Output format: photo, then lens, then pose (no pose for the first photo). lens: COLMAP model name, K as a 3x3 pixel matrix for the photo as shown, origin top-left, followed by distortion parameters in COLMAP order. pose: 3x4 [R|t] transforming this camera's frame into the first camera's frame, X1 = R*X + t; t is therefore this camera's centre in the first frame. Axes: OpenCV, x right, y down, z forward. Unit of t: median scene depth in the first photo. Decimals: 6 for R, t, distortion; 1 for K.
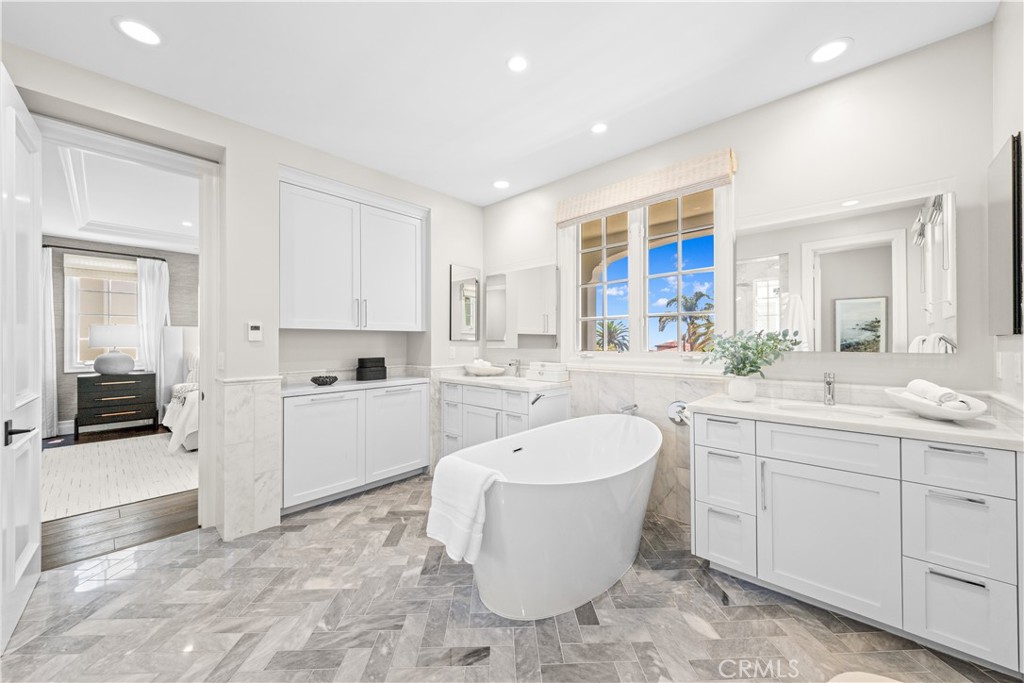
lens RADIAL K [[381.8, 0, 512.0], [0, 381.8, 341.5], [0, 0, 1]] dist [-0.007146, 0.000159]
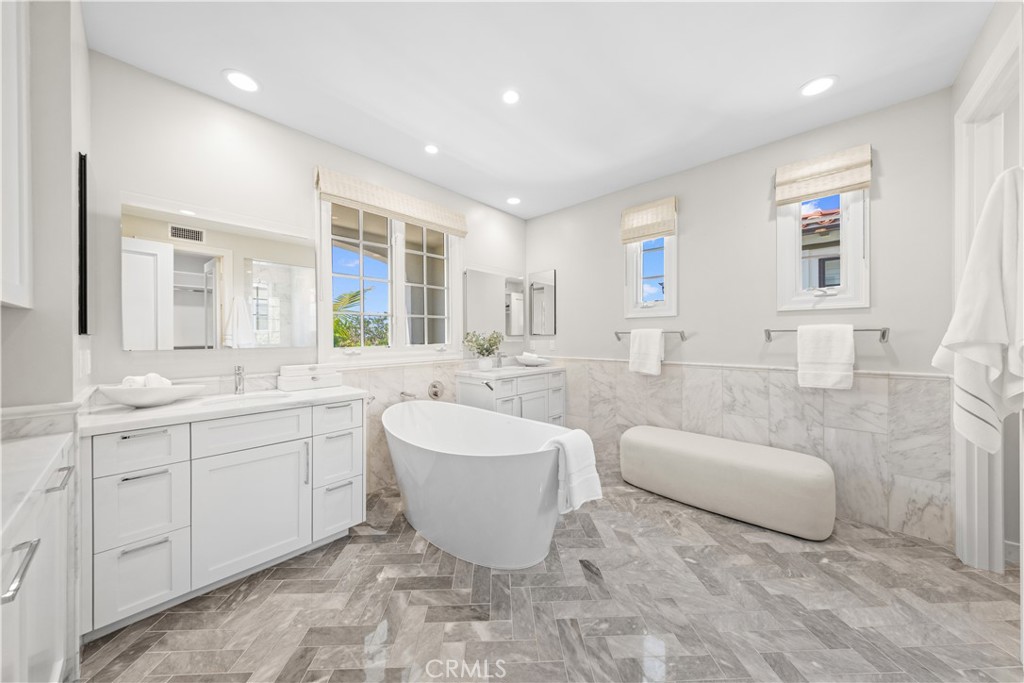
lens RADIAL K [[334.6, 0, 512.0], [0, 334.6, 341.5], [0, 0, 1]] dist [0.001123, -0.000140]
pose [[-0.003251, -0.007344, 0.999968, -1.247659], [0.007448, 0.999945, 0.007368, 0.012059], [-0.999967, 0.007472, -0.003196, 1.238916]]
